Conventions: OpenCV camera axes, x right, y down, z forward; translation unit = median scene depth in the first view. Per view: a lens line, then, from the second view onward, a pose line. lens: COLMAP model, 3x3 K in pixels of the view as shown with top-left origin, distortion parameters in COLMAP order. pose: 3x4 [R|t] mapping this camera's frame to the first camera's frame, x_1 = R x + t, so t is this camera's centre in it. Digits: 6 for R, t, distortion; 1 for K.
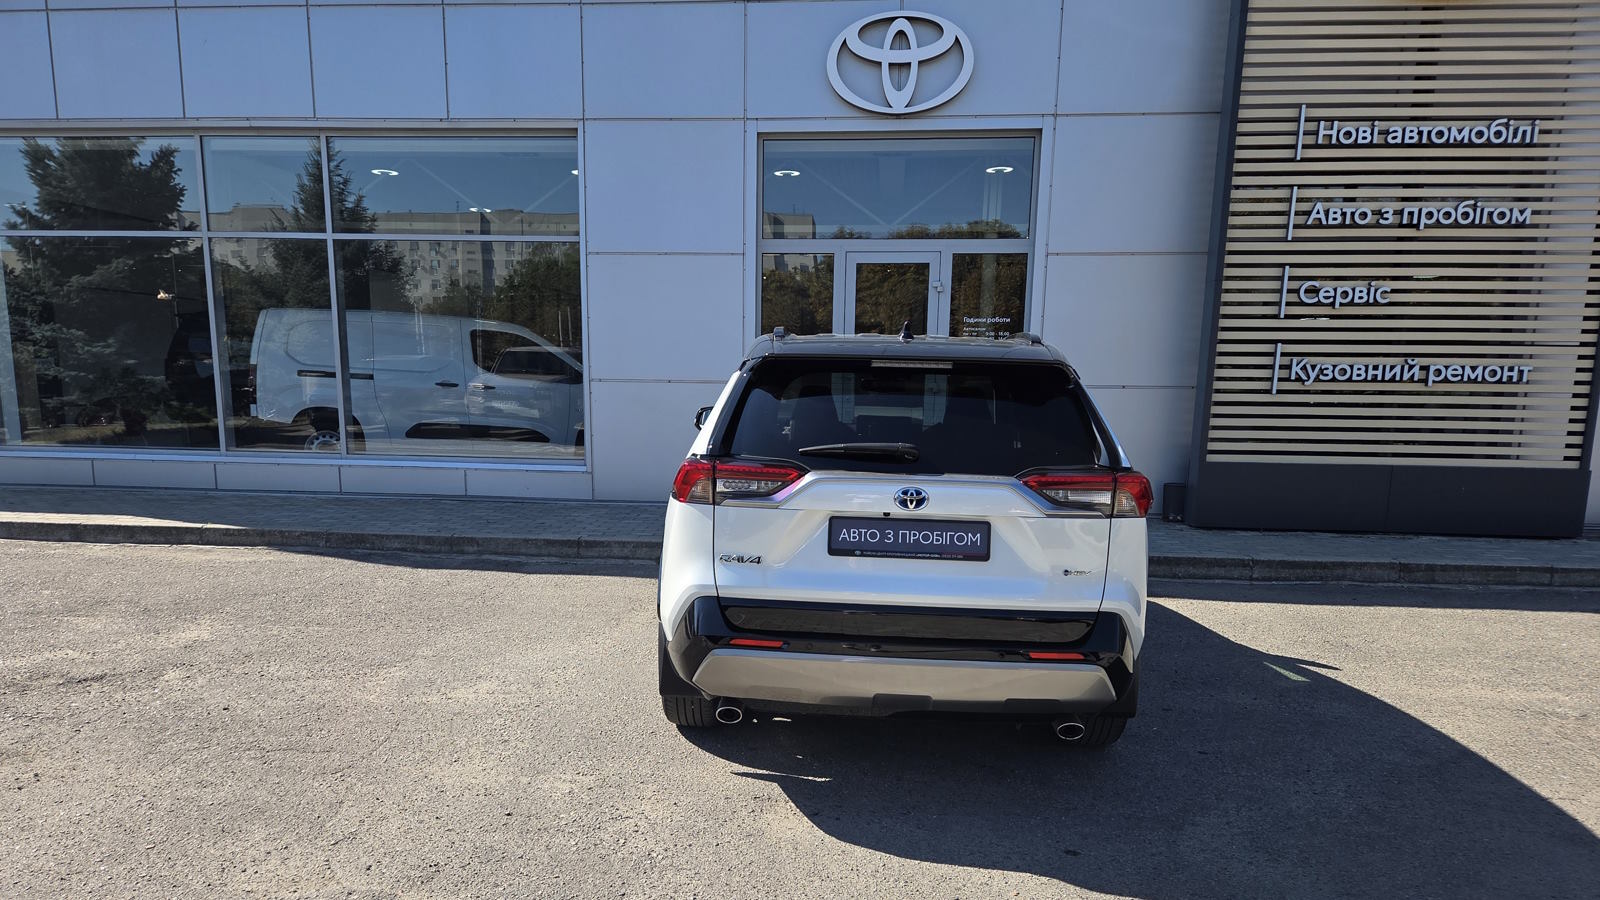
lens RADIAL K [[1104.0, 0, 796.6], [0, 1104.0, 568.3], [0, 0, 1]] dist [0.103900, -0.091954]
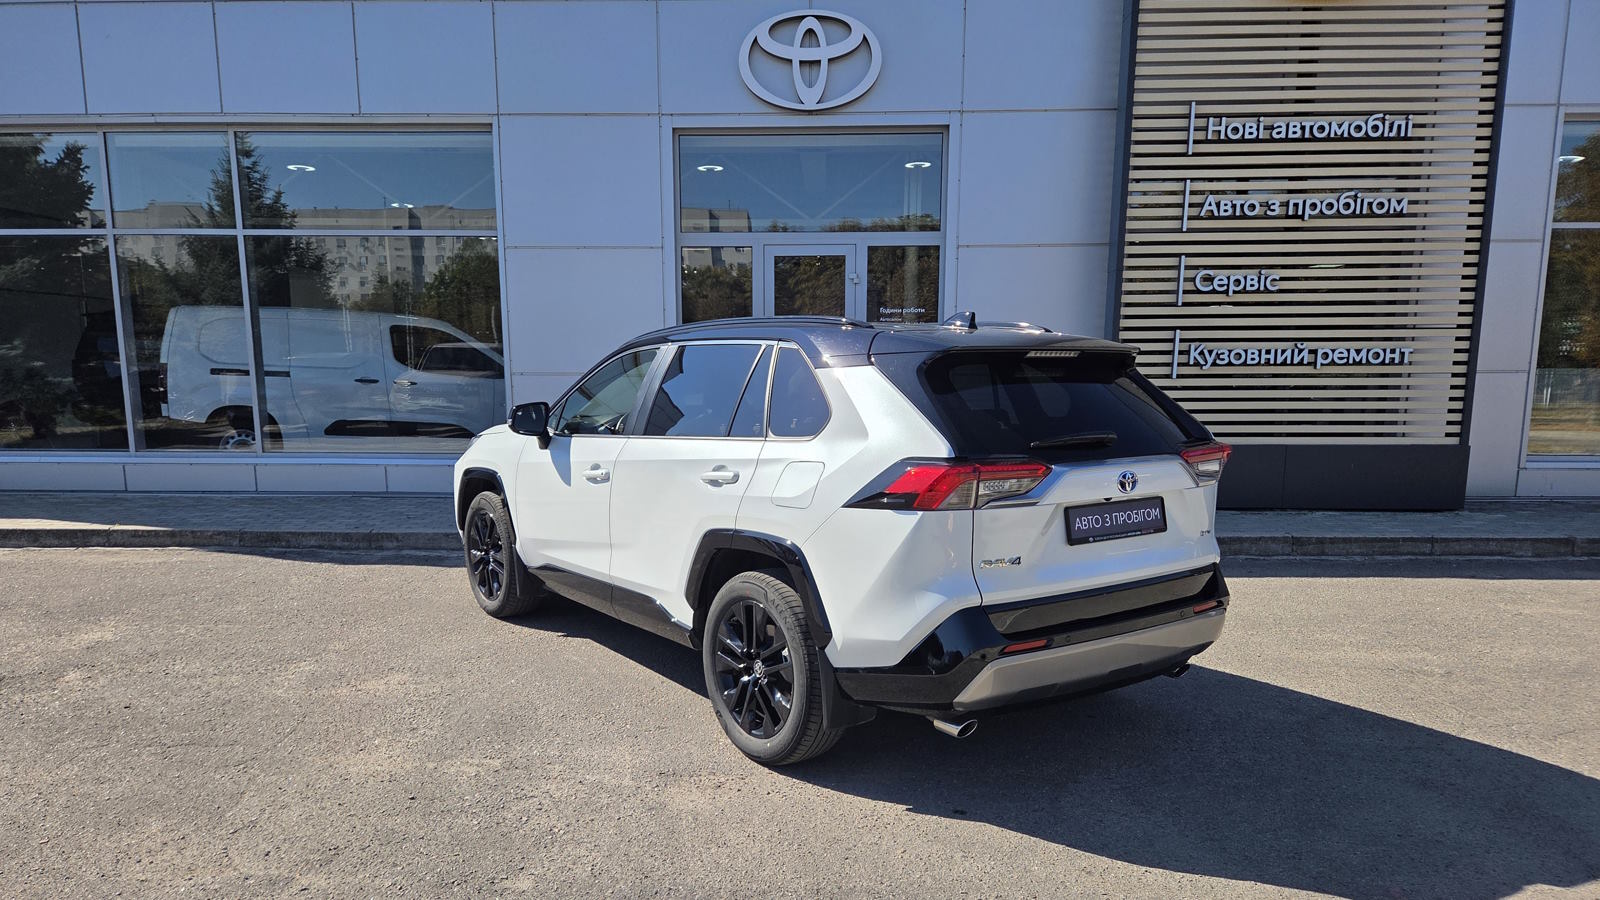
lens RADIAL K [[1108.7, 0, 807.8], [0, 1108.7, 551.7], [0, 0, 1]] dist [0.100636, -0.084537]
pose [[0.998181, -0.023597, 0.055483, 0.023728], [0.024167, 0.999661, -0.009637, 0.007581], [-0.055237, 0.010961, 0.998413, -0.019892]]
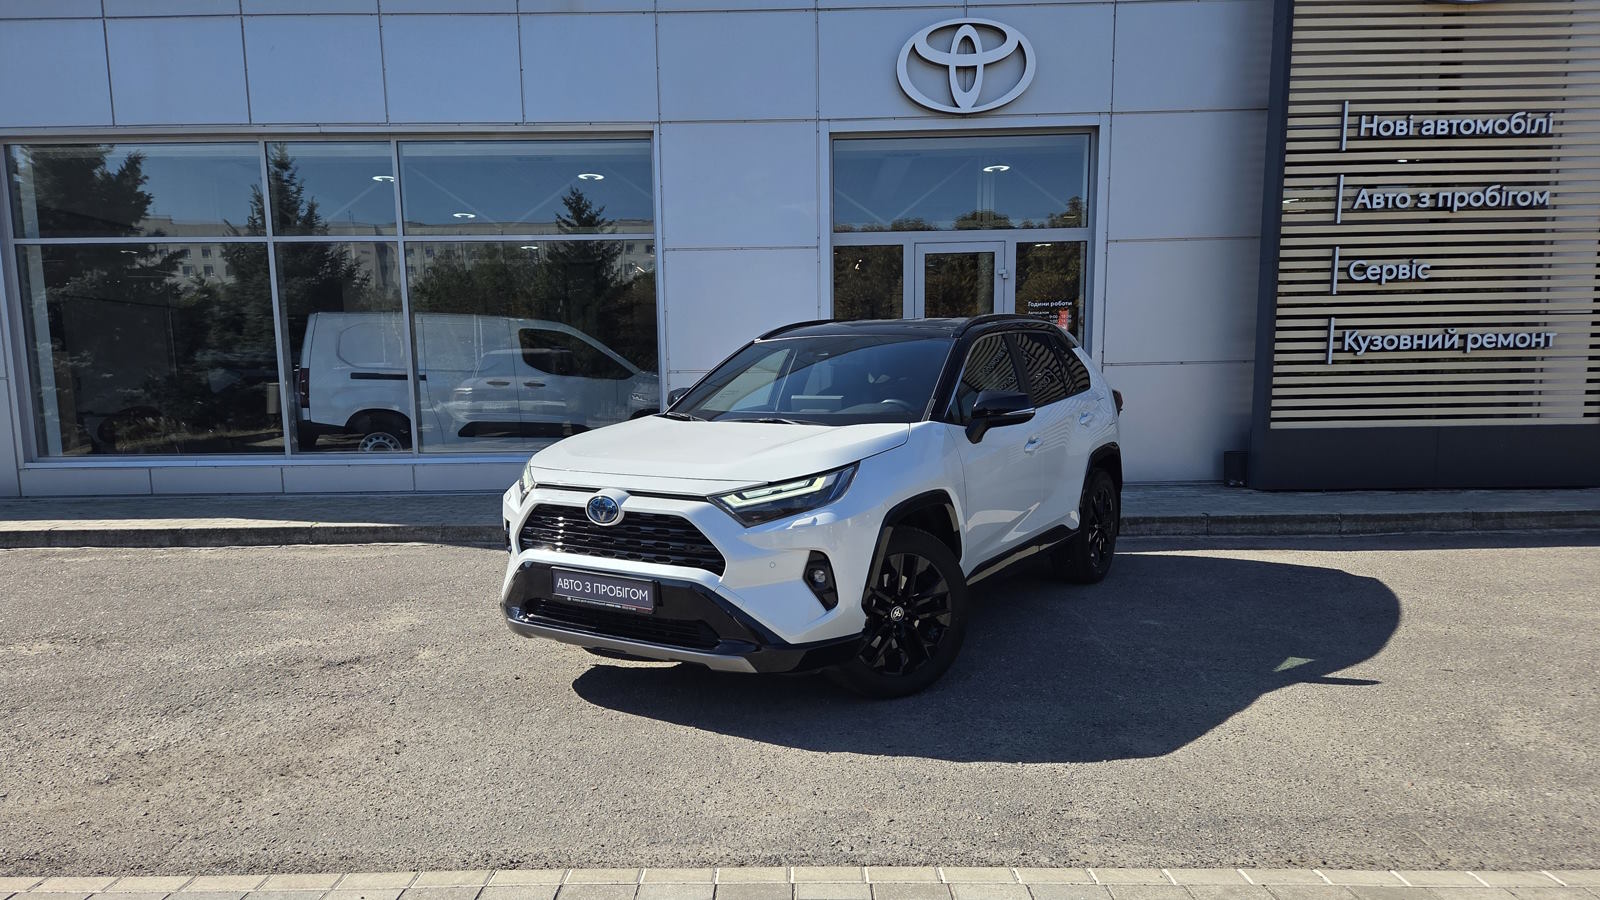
lens RADIAL K [[1119.3, 0, 756.2], [0, 1119.3, 536.1], [0, 0, 1]] dist [0.104653, -0.079813]
pose [[0.995091, -0.039763, 0.090628, -0.235588], [0.042831, 0.998565, -0.032162, 0.022447], [-0.089219, 0.035886, 0.995365, -0.043842]]
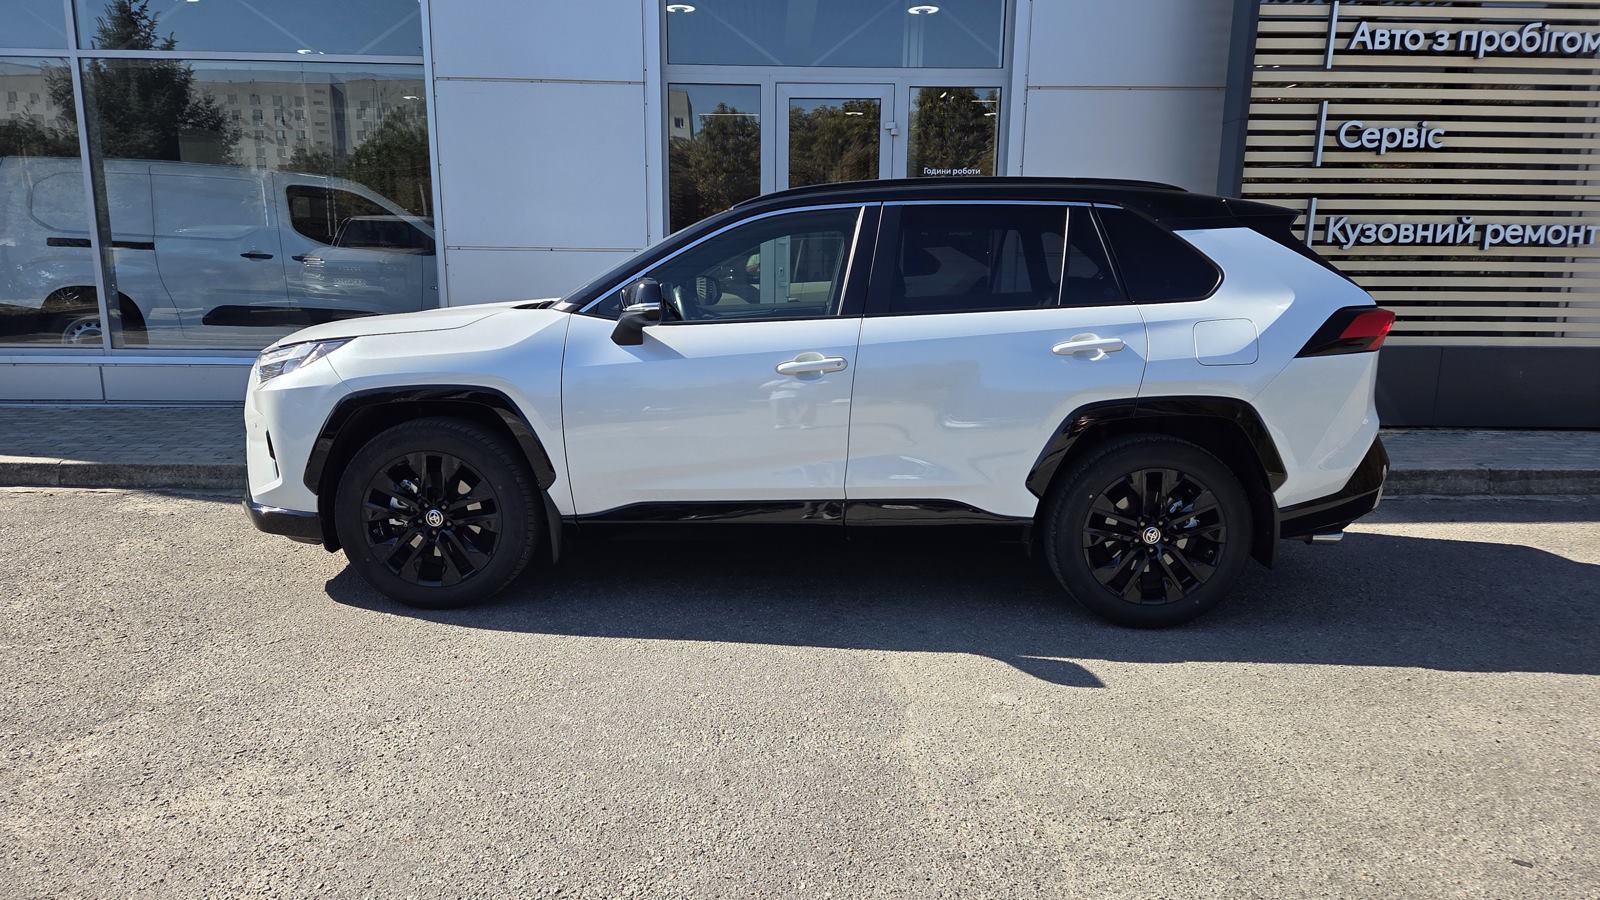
lens RADIAL K [[1032.5, 0, 800.9], [0, 1032.5, 468.5], [0, 0, 1]] dist [0.078089, -0.057940]
pose [[0.991805, -0.030497, 0.124068, -0.040943], [0.026496, 0.999078, 0.033773, -0.040233], [-0.124983, -0.030209, 0.991699, 0.287970]]
